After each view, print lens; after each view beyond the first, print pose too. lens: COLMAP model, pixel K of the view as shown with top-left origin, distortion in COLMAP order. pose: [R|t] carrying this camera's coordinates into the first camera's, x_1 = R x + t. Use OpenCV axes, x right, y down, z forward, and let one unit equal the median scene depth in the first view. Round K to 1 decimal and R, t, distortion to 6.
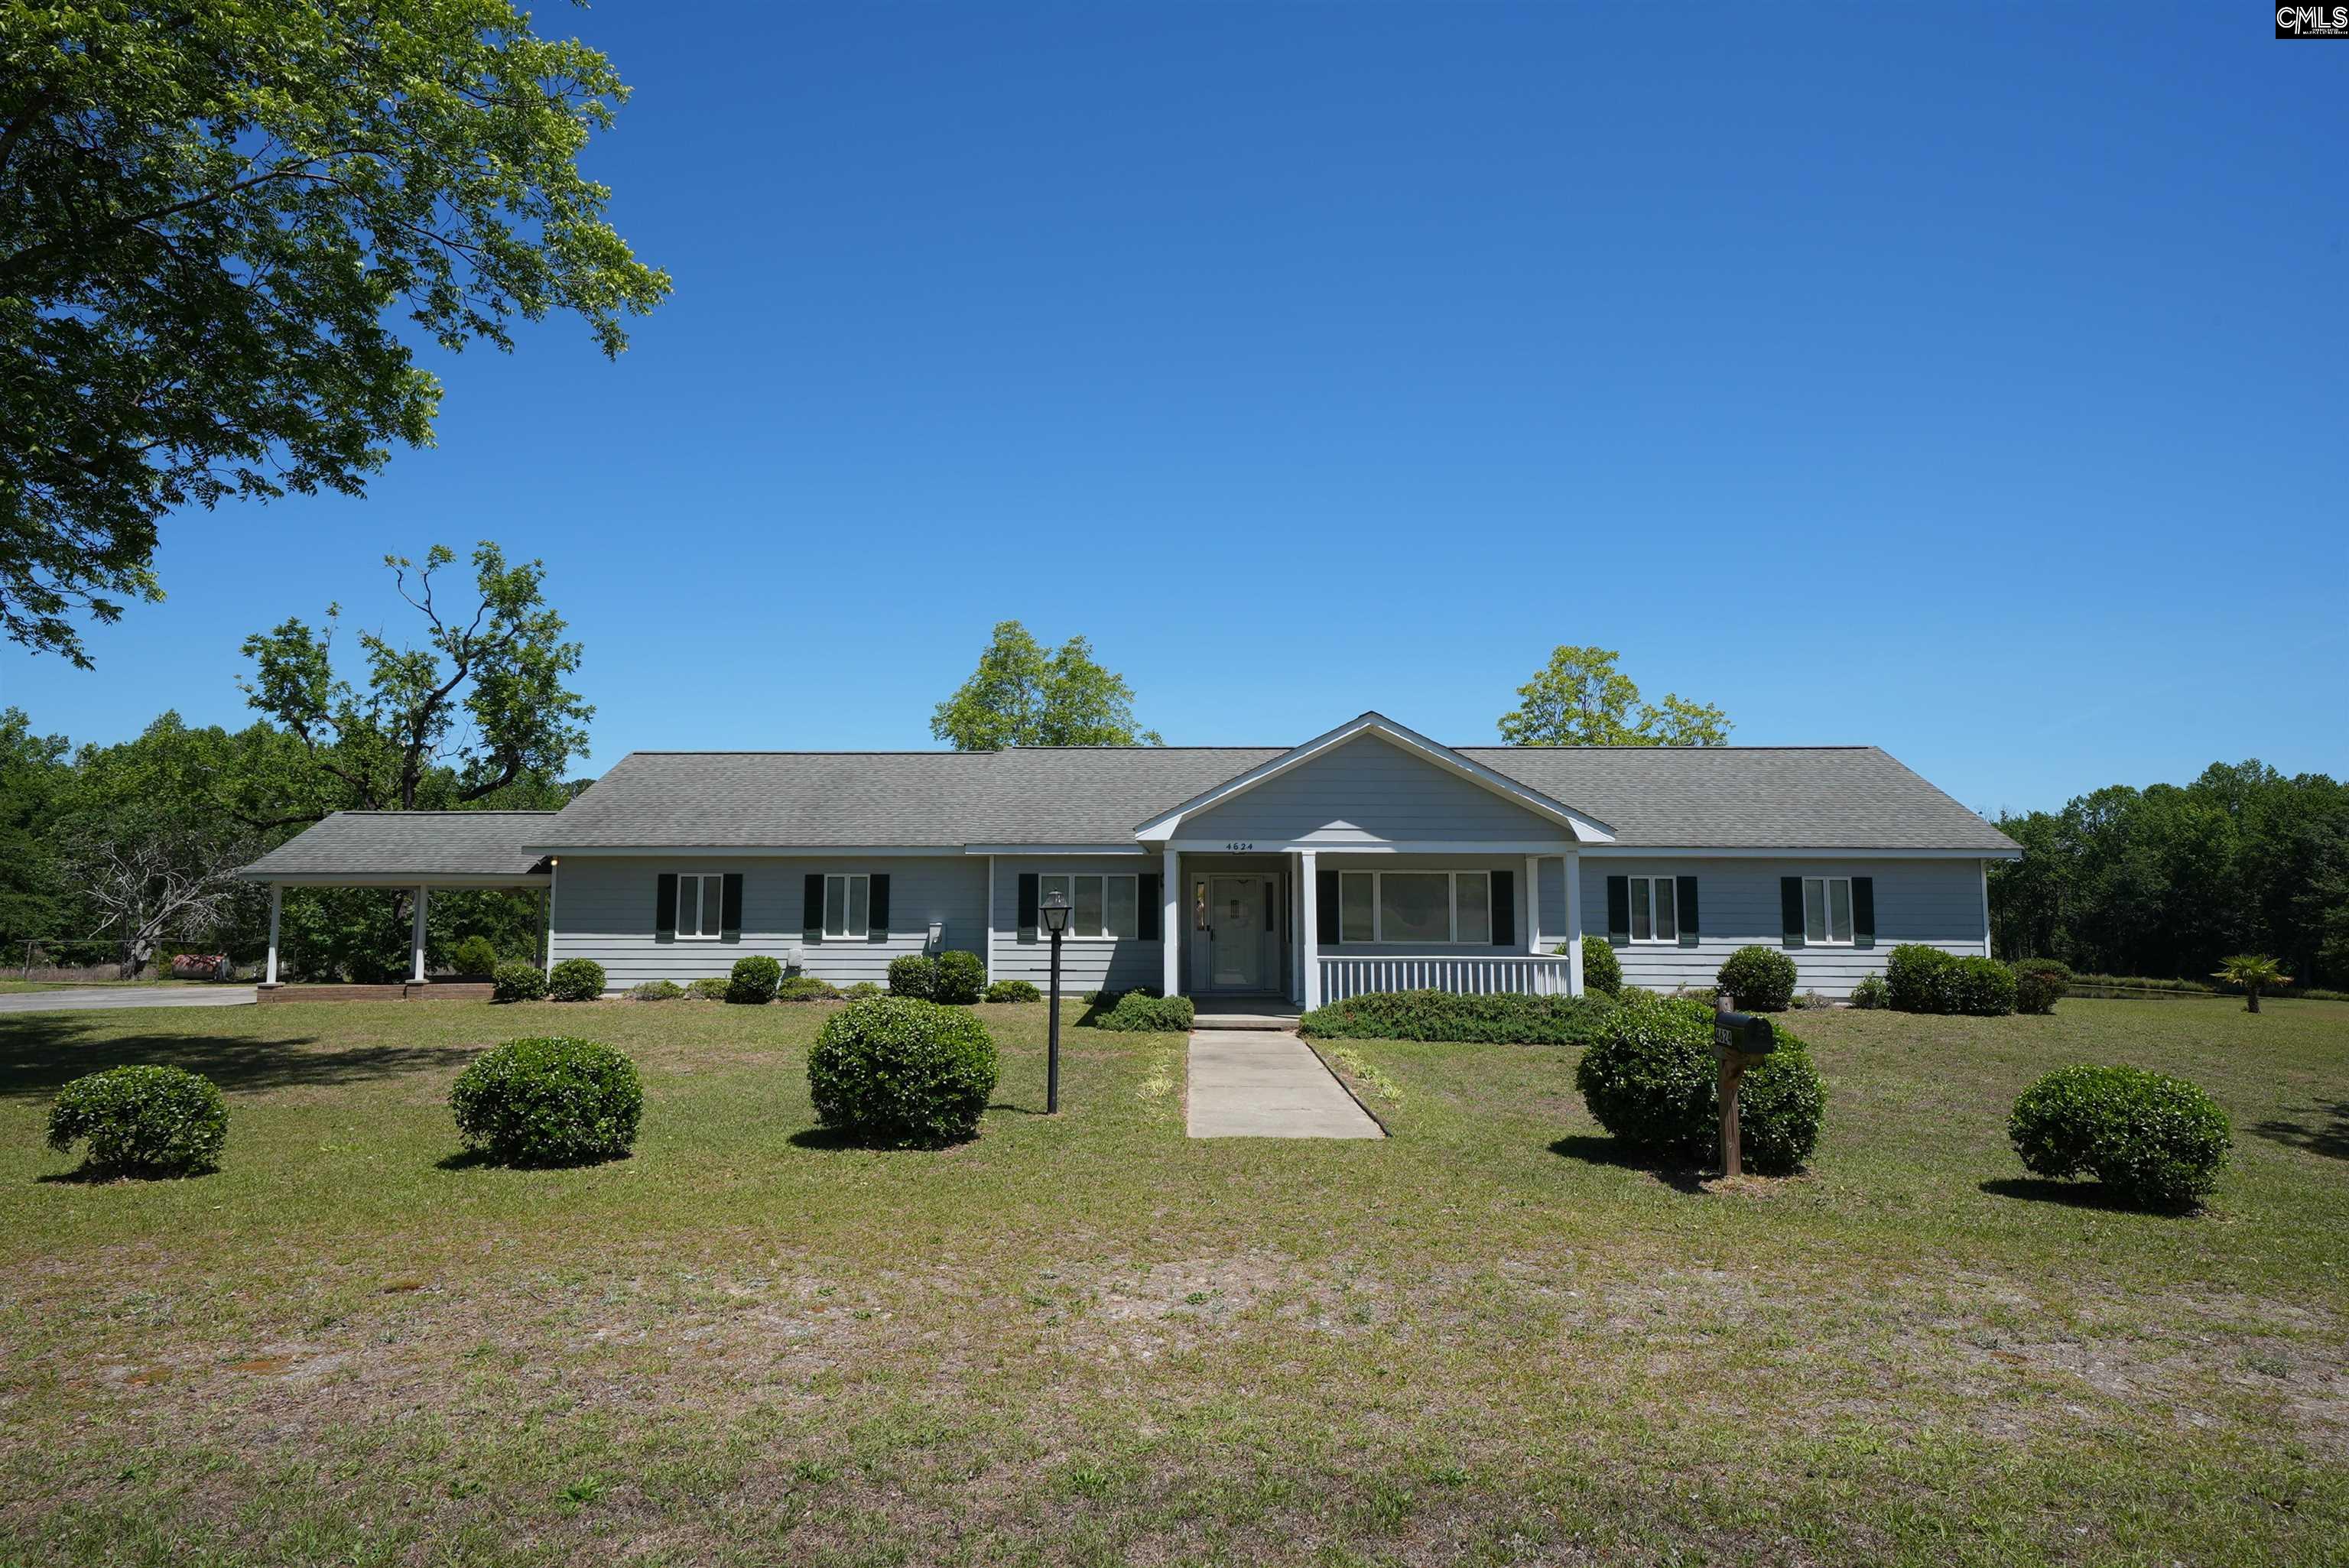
lens RADIAL K [[1320.1, 0, 1116.3], [0, 1320.1, 797.5], [0, 0, 1]] dist [0.015324, -0.000475]
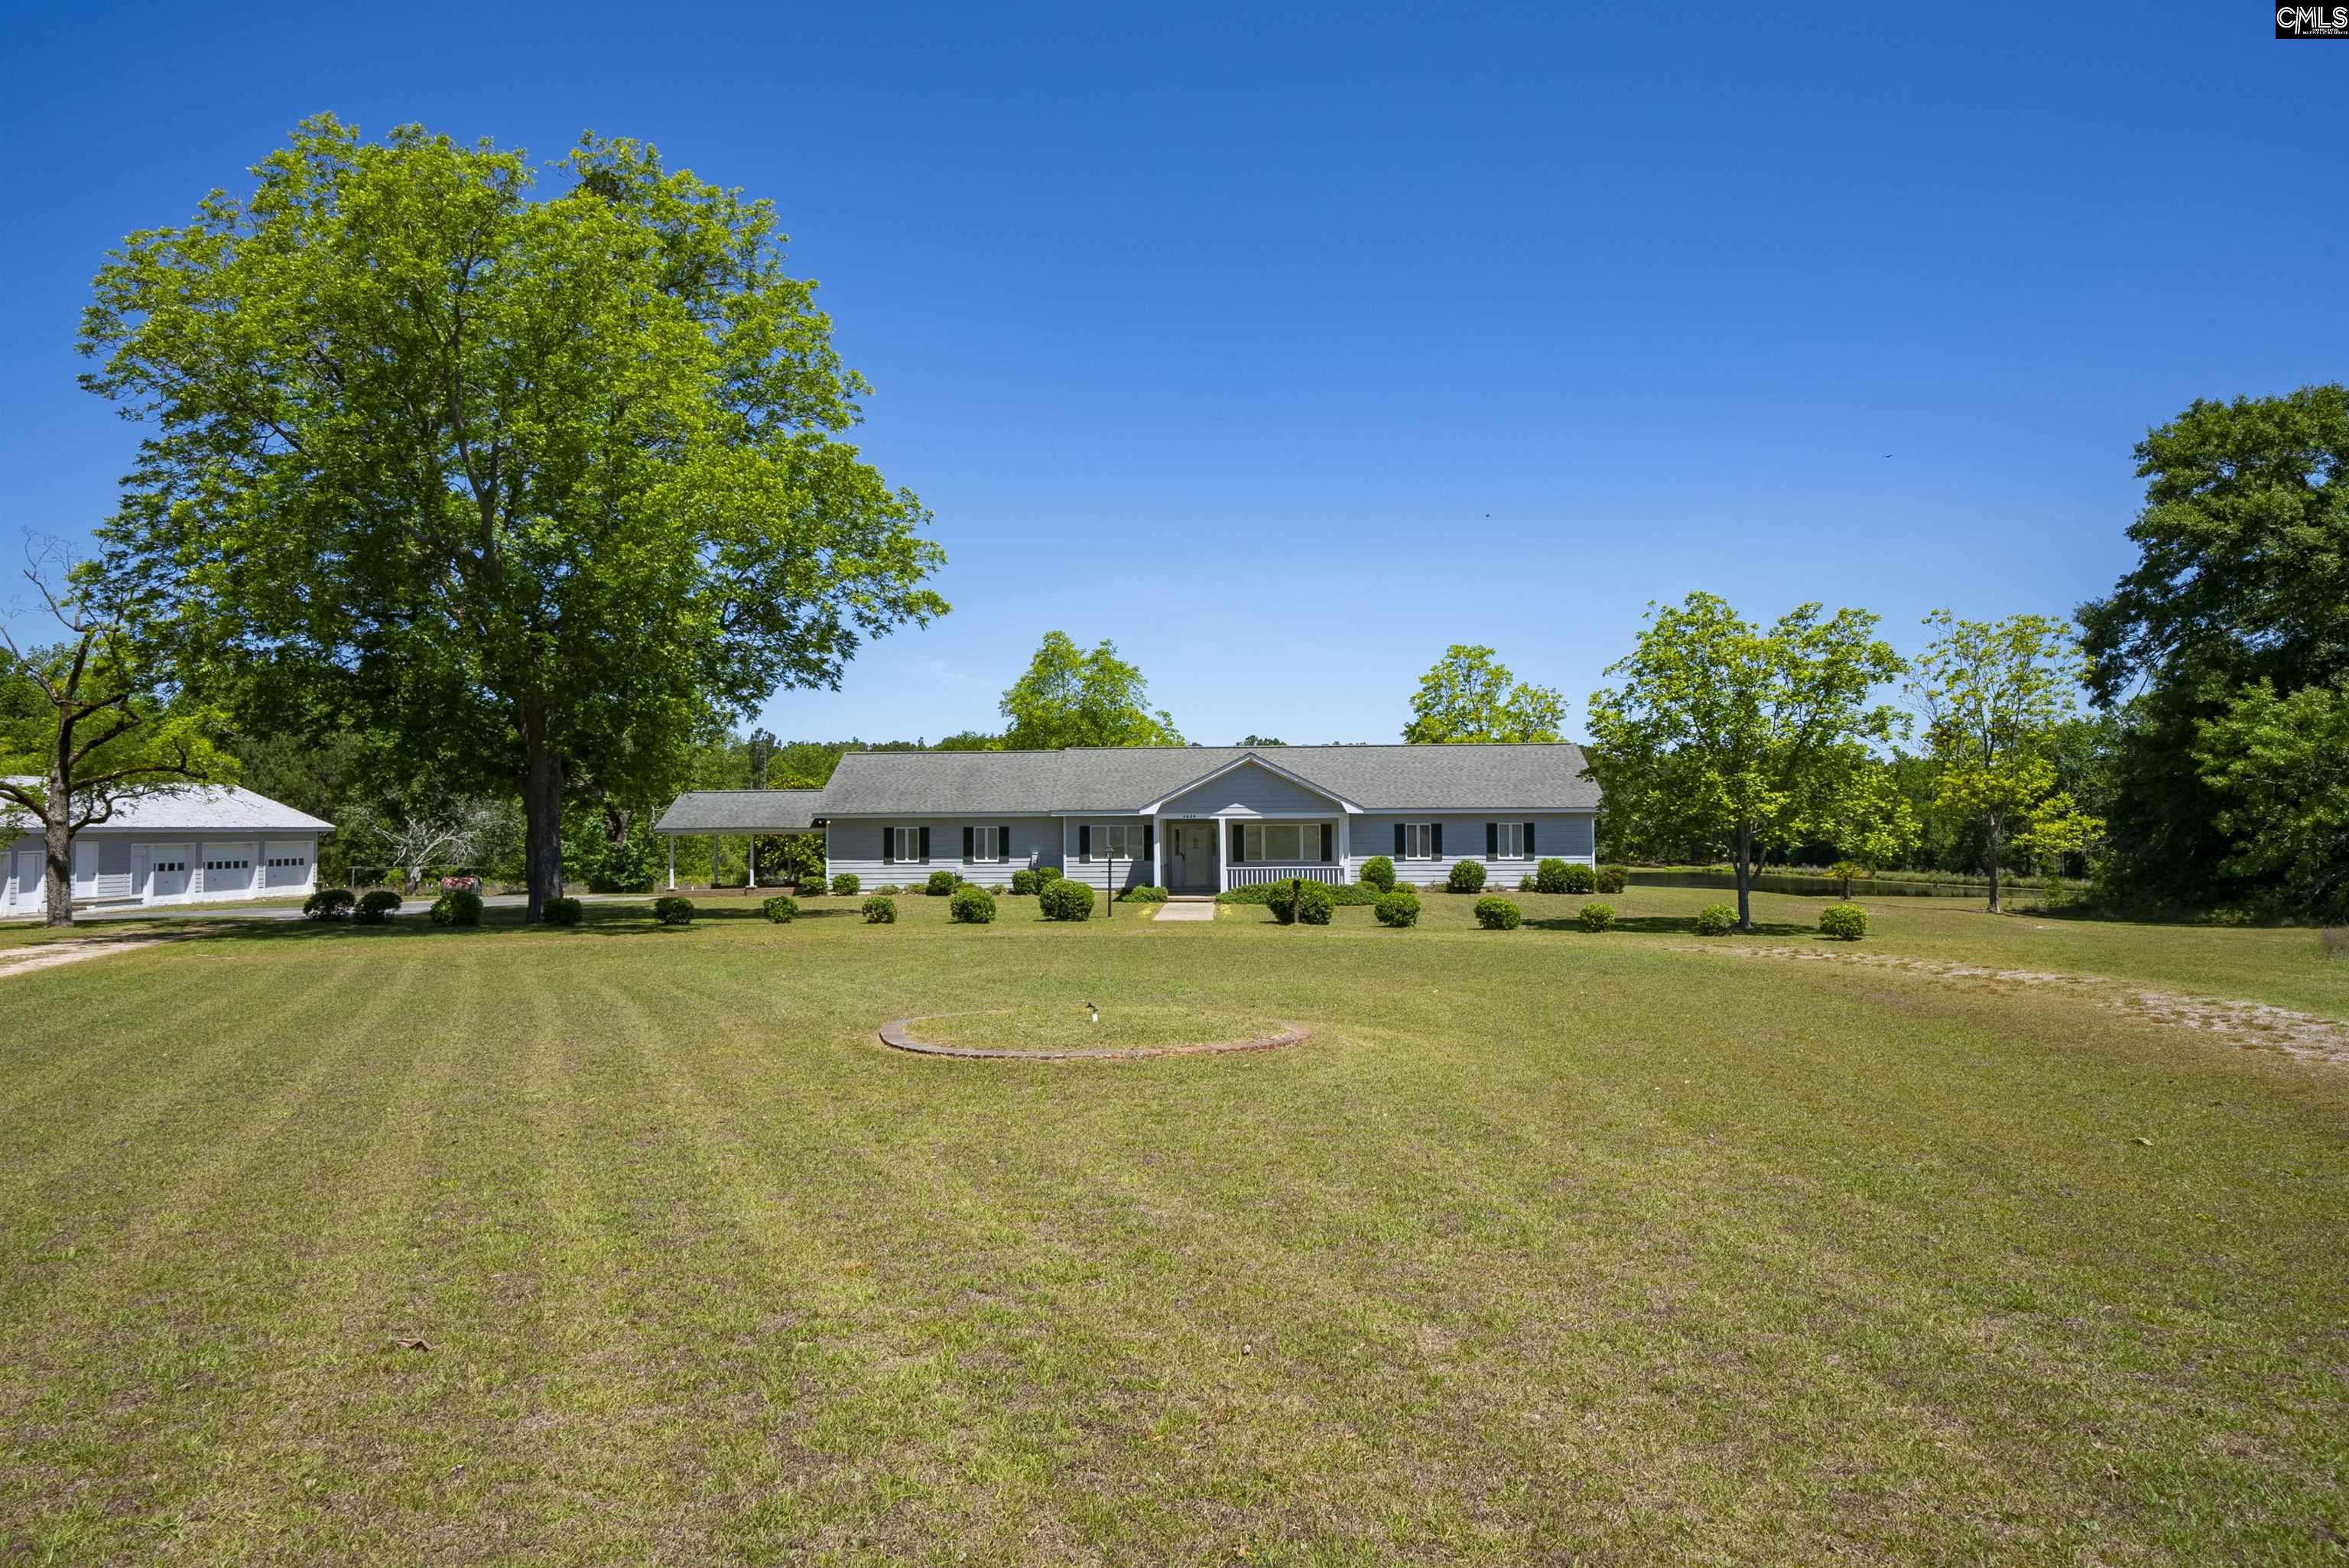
lens RADIAL K [[1490.4, 0, 1157.9], [0, 1490.4, 782.0], [0, 0, 1]] dist [0.028539, -0.007555]
pose [[0.999896, -0.009940, 0.010423, 0.014940], [0.009328, 0.998320, 0.057185, -0.121491], [-0.010974, -0.057082, 0.998309, -1.083634]]
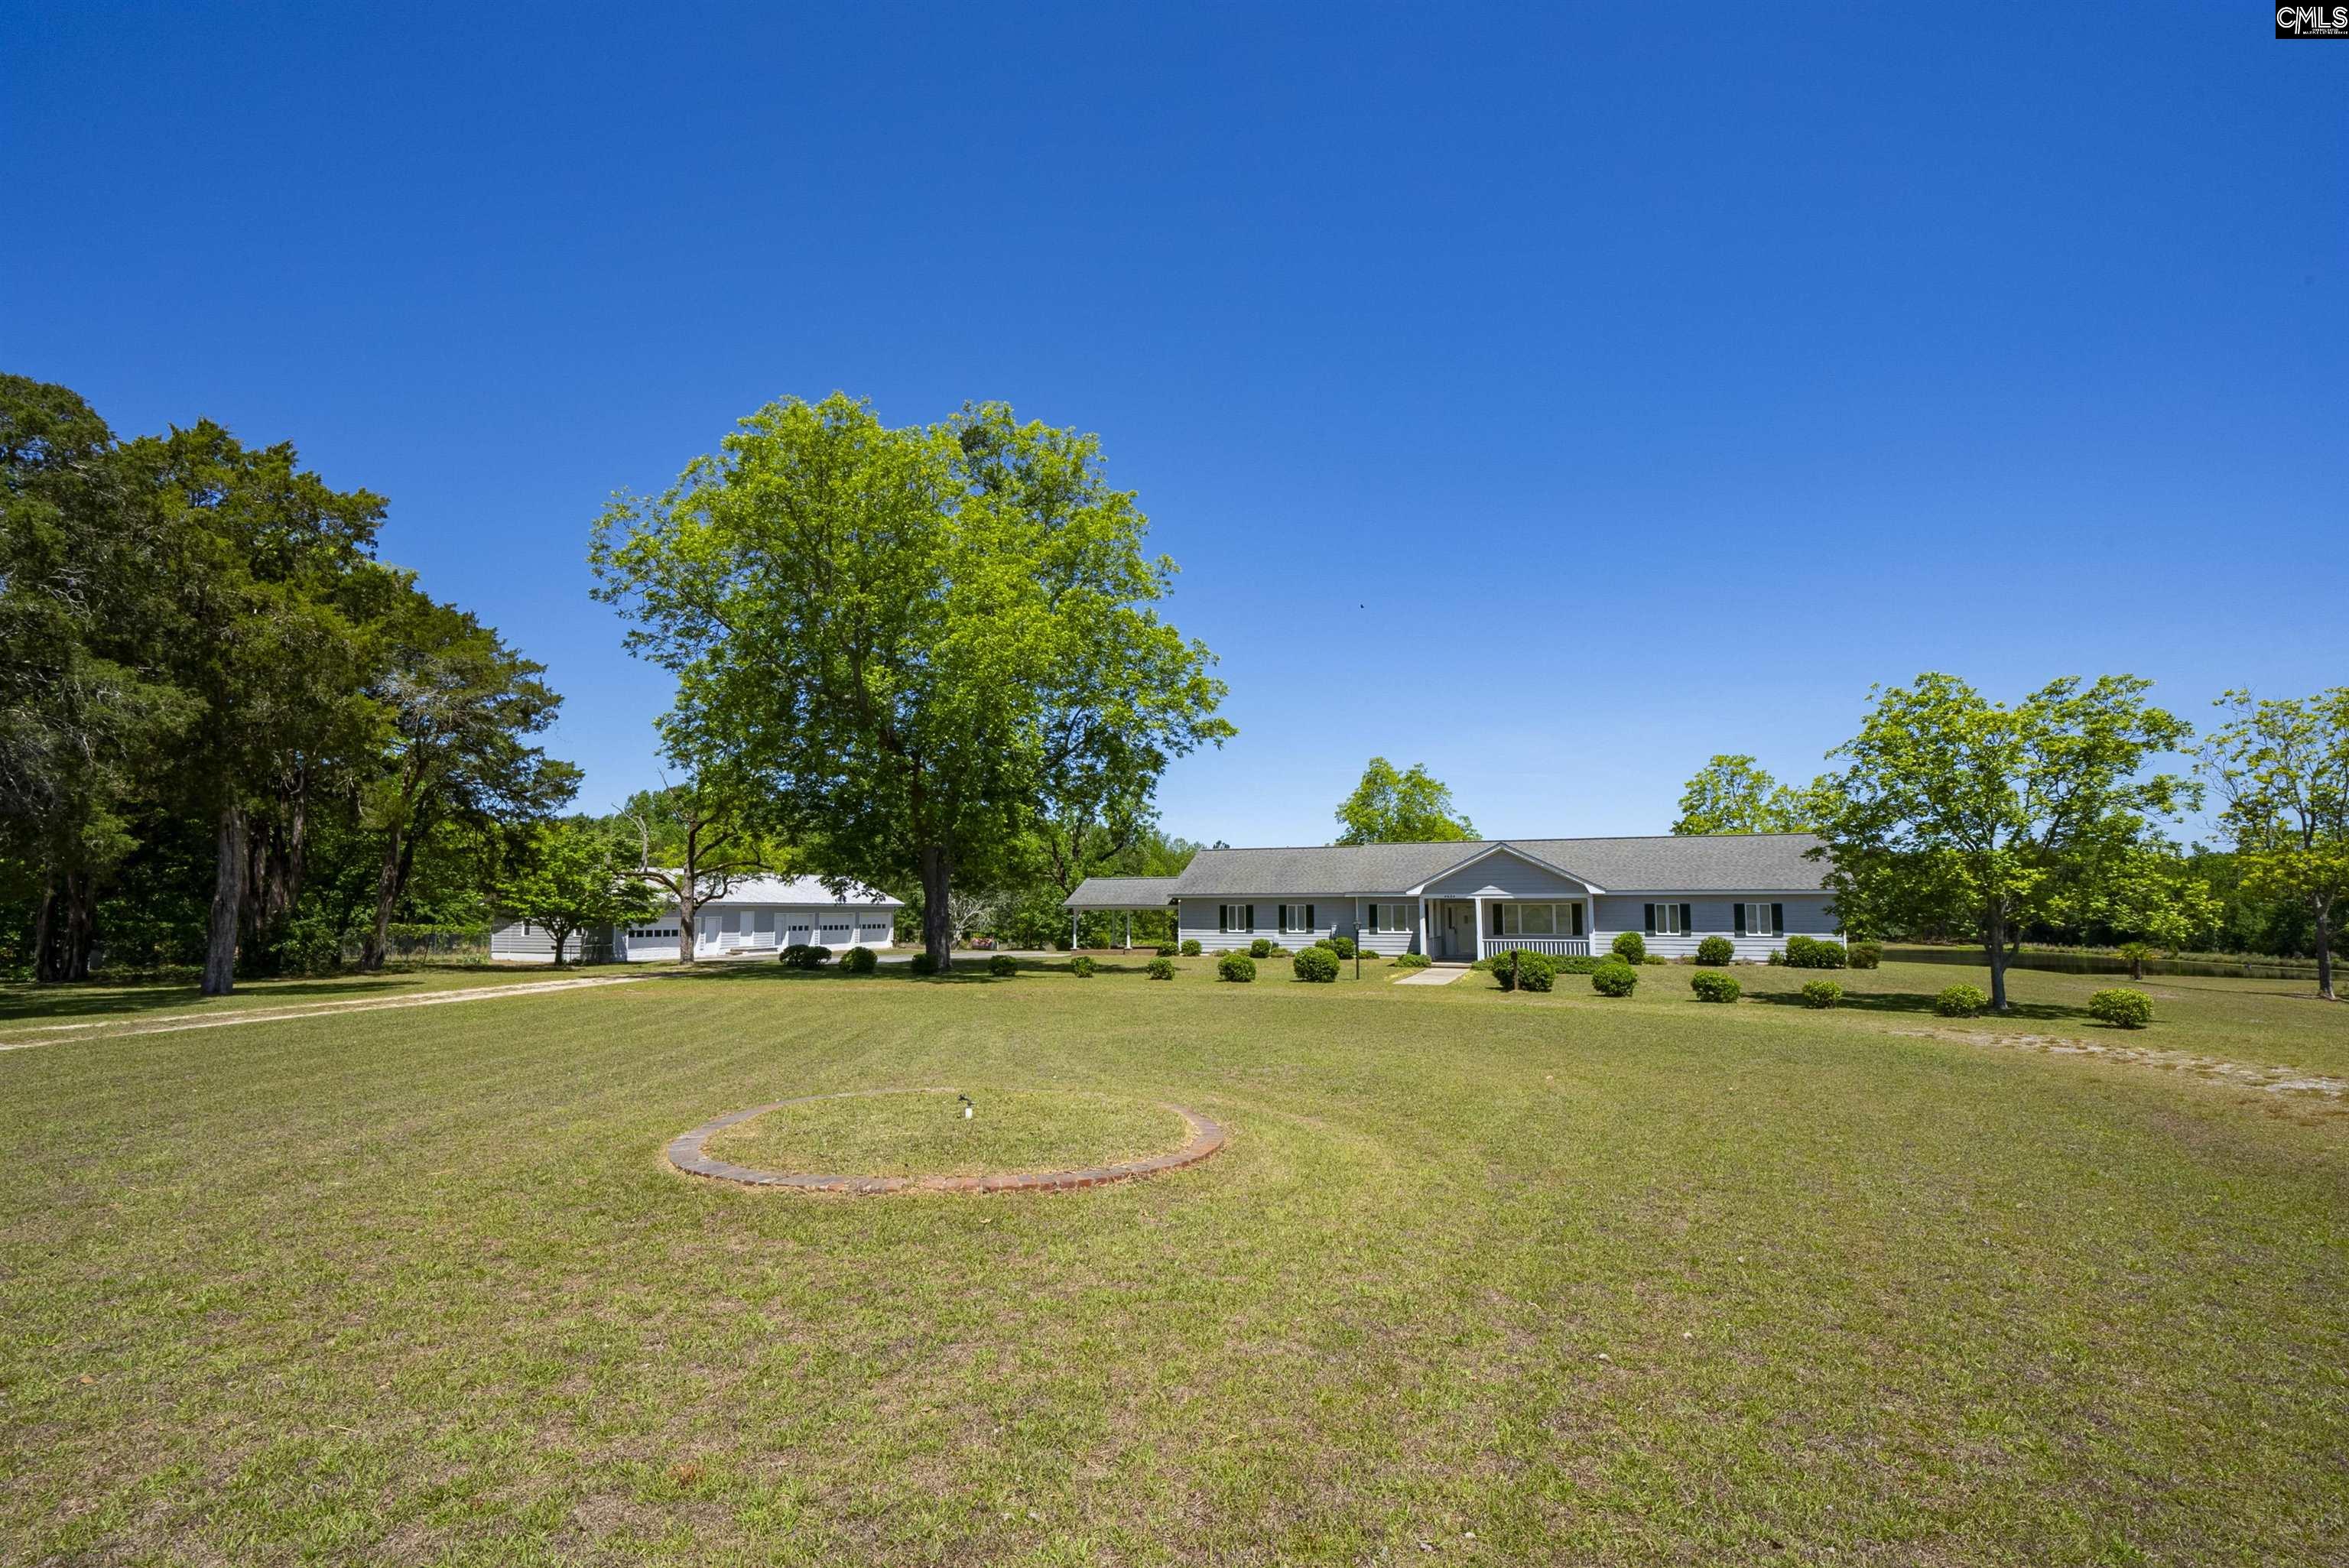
lens RADIAL K [[1021.2, 0, 1165.4], [0, 1021.2, 824.0], [0, 0, 1]] dist [0.000229, 0.001096]
pose [[0.948567, -0.030939, -0.315062, 0.156473], [0.031745, 0.999493, -0.002576, -0.090047], [0.314982, -0.007558, 0.949068, -0.819490]]
